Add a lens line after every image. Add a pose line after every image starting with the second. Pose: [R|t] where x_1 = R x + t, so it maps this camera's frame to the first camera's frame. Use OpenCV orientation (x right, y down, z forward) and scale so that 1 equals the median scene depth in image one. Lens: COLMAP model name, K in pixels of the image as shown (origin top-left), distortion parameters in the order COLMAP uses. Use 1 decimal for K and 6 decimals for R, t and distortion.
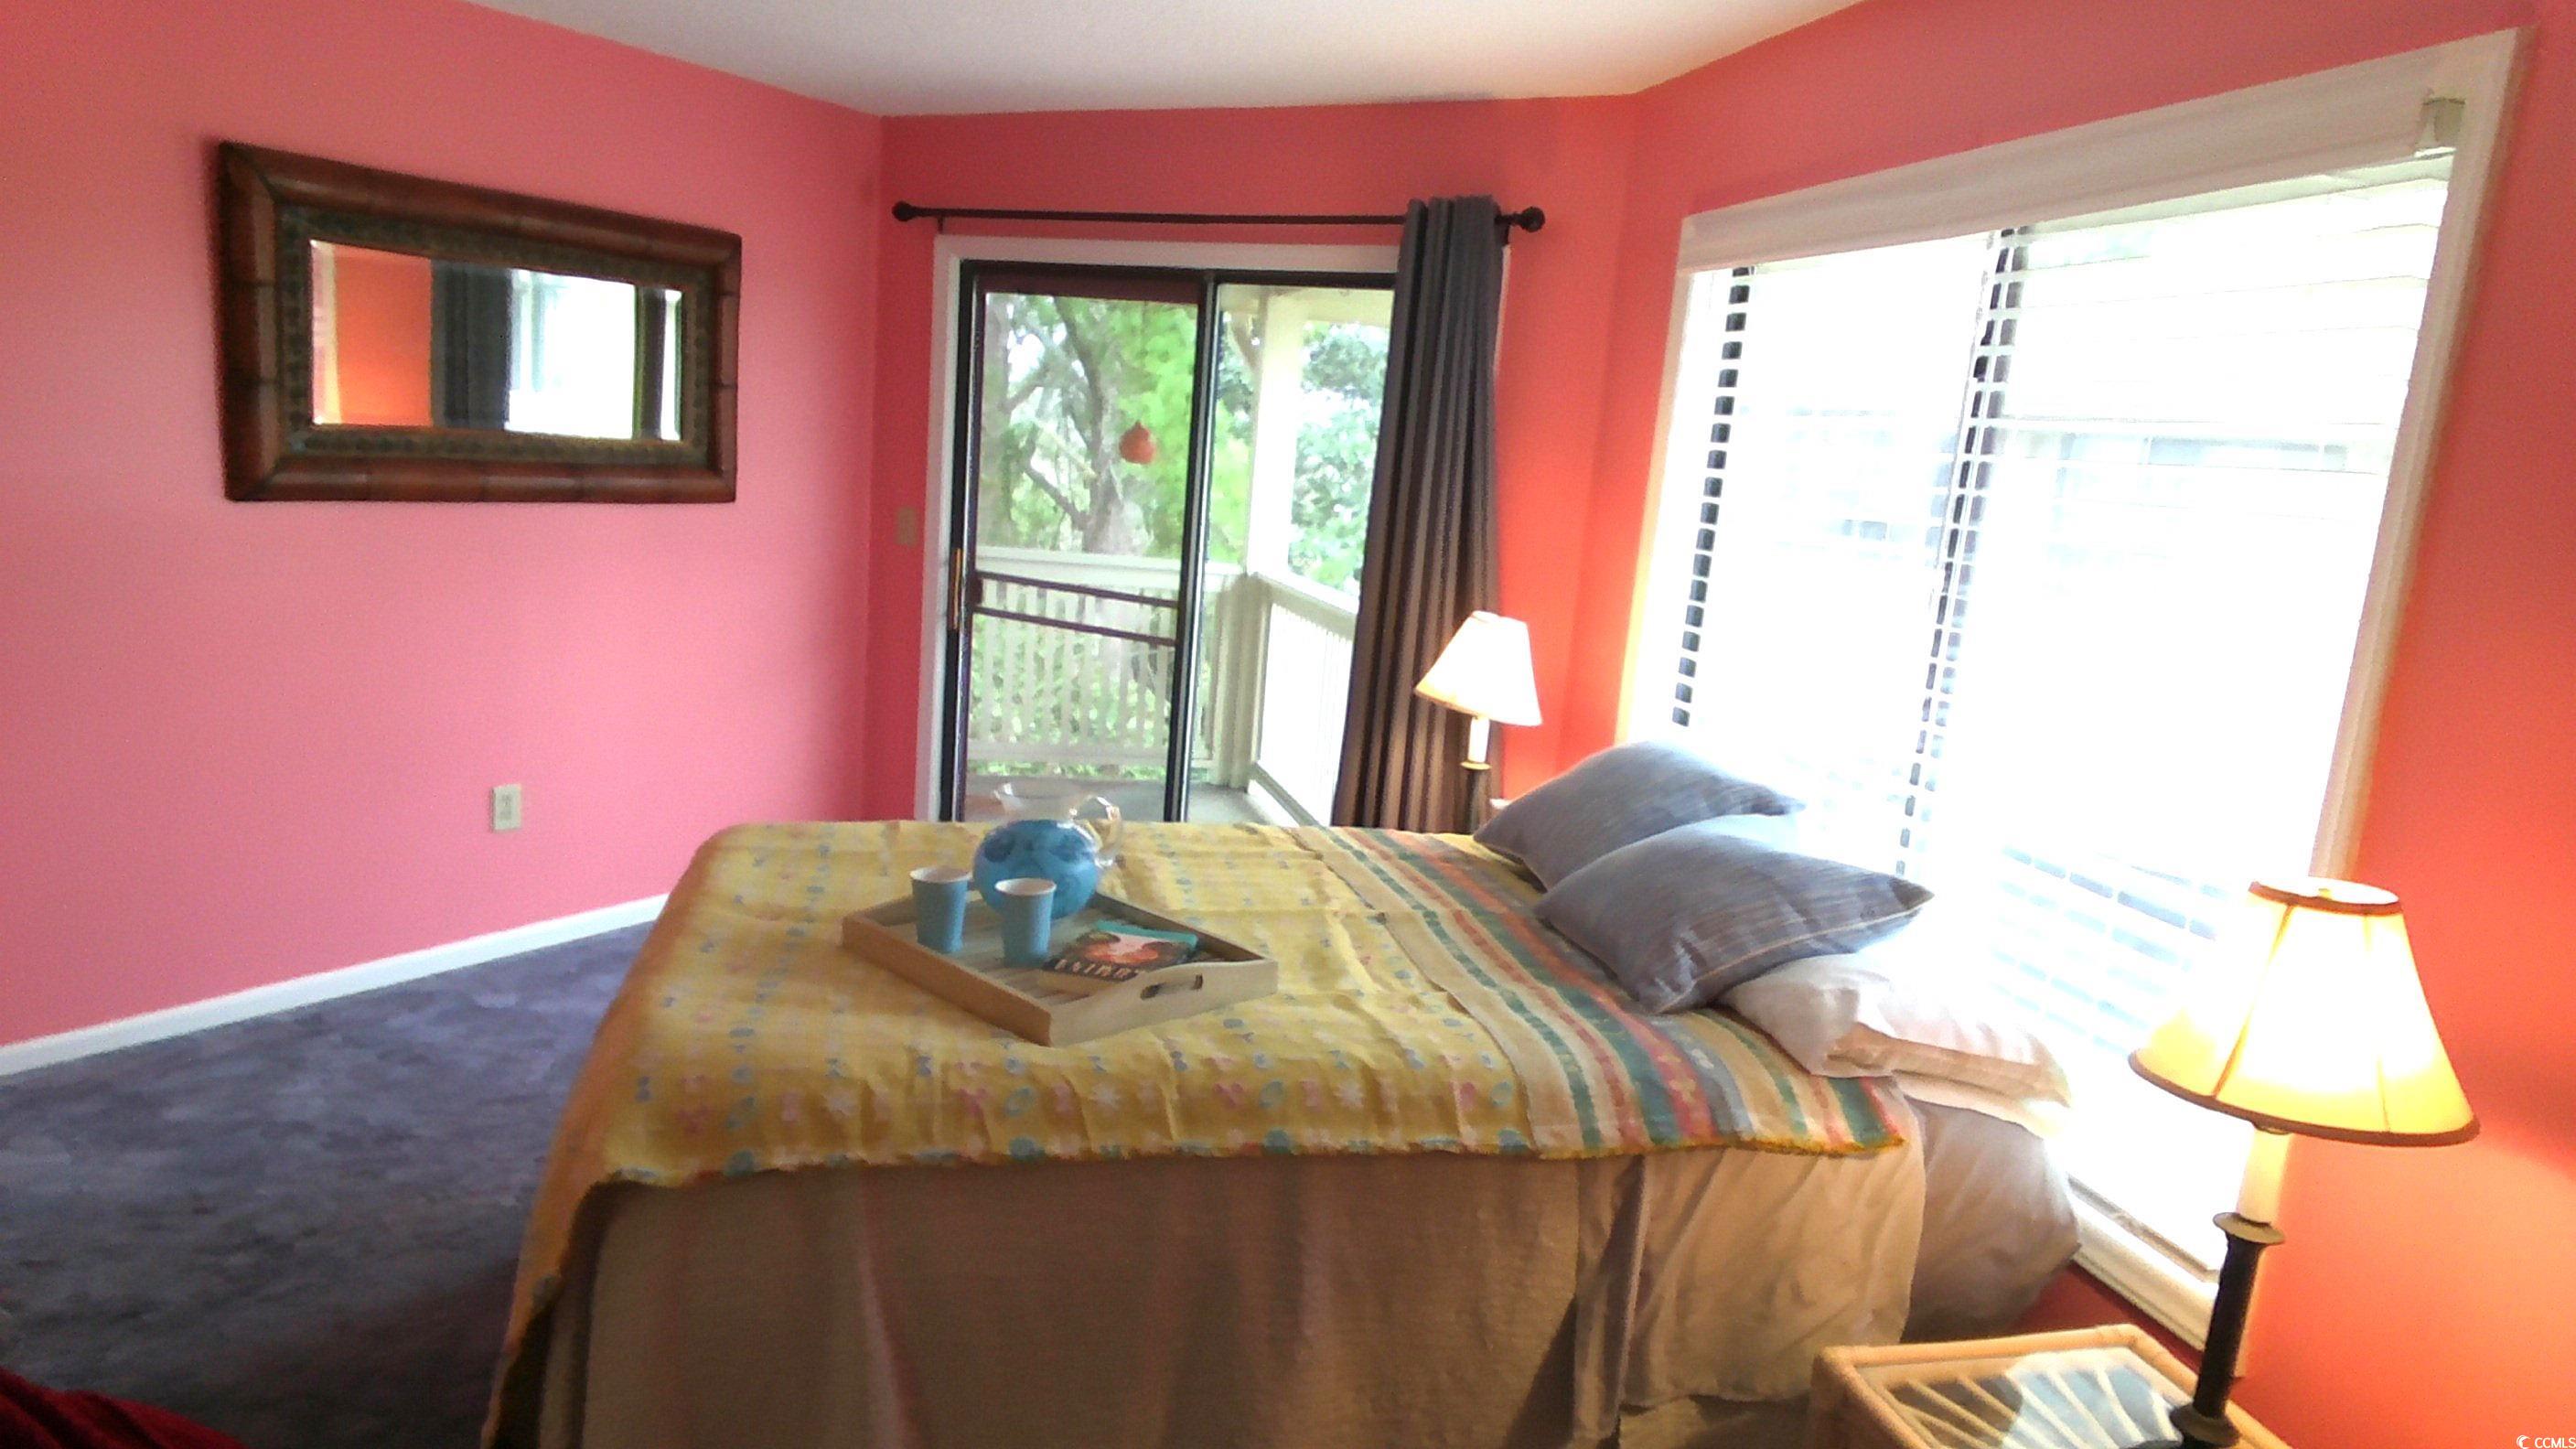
lens RADIAL K [[1654.9, 0, 1288.4], [0, 1654.9, 742.8], [0, 0, 1]] dist [-0.006066, -0.029029]
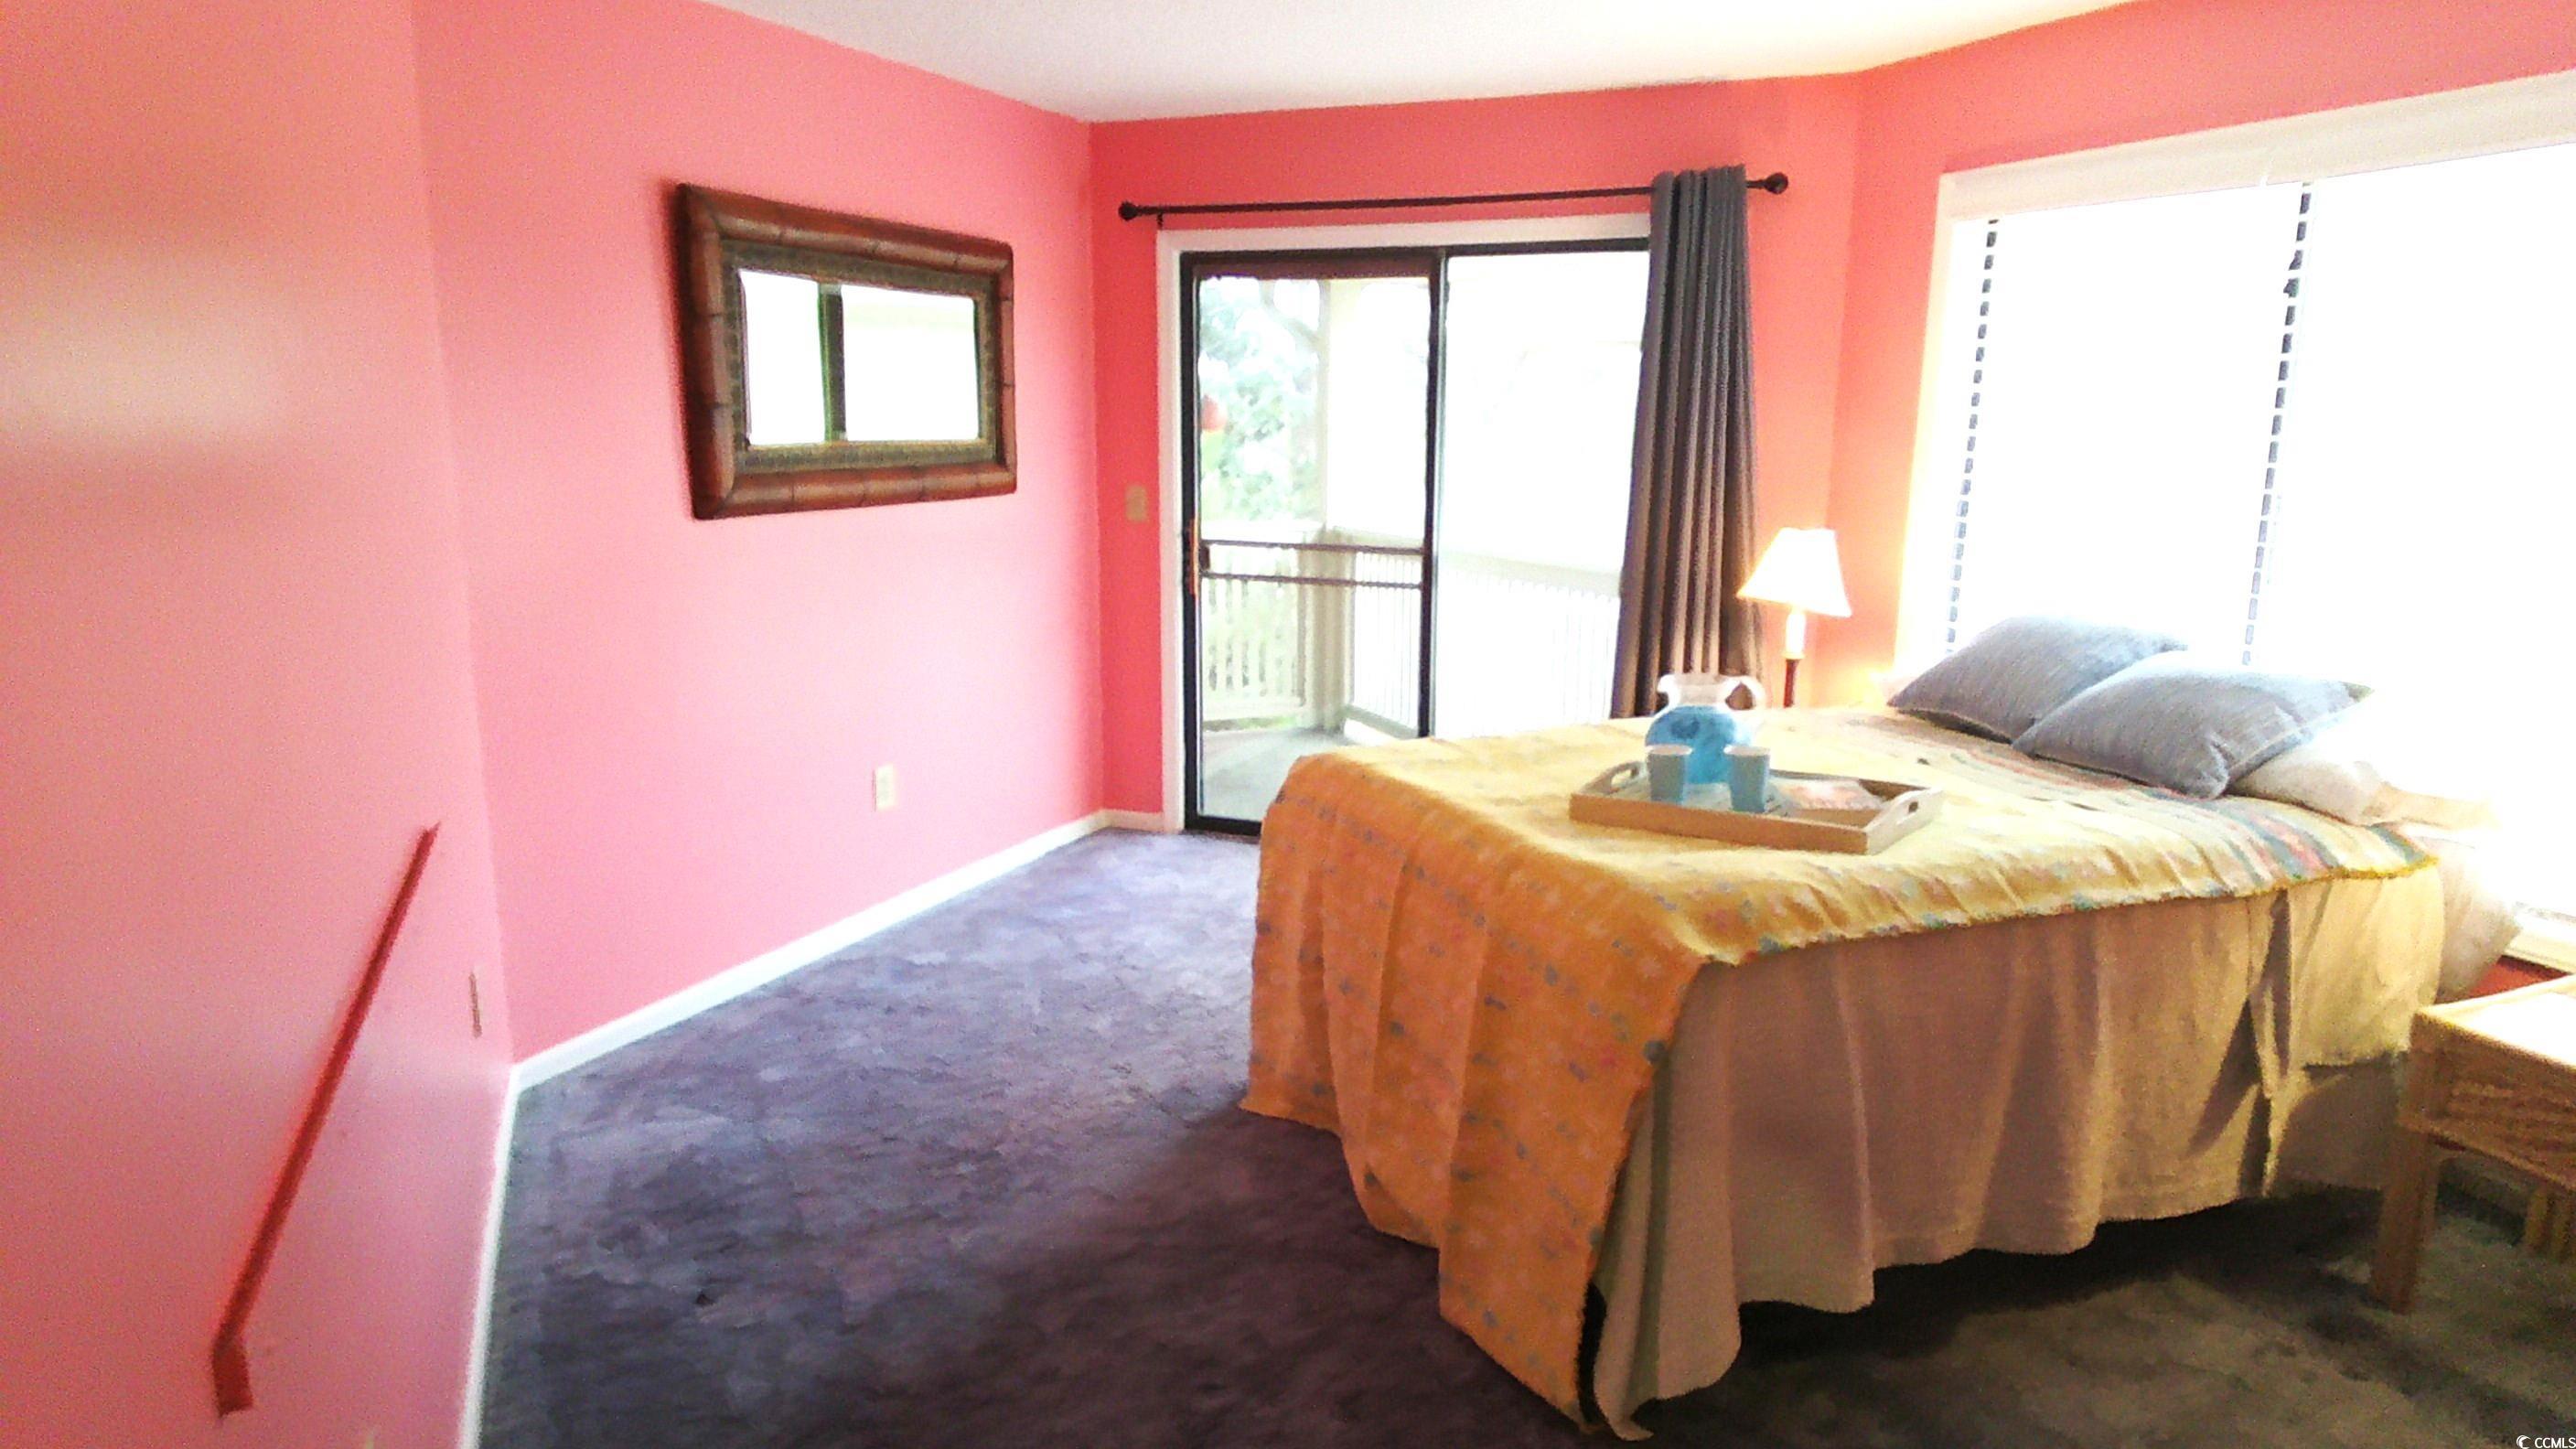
lens RADIAL K [[1654.9, 0, 1203.1], [0, 1654.9, 794.0], [0, 0, 1]] dist [-0.006066, -0.029029]
pose [[0.988202, -0.106095, 0.110452, -0.443517], [0.100599, 0.993449, 0.054214, 0.005716], [-0.115481, -0.042463, 0.992402, -0.125890]]
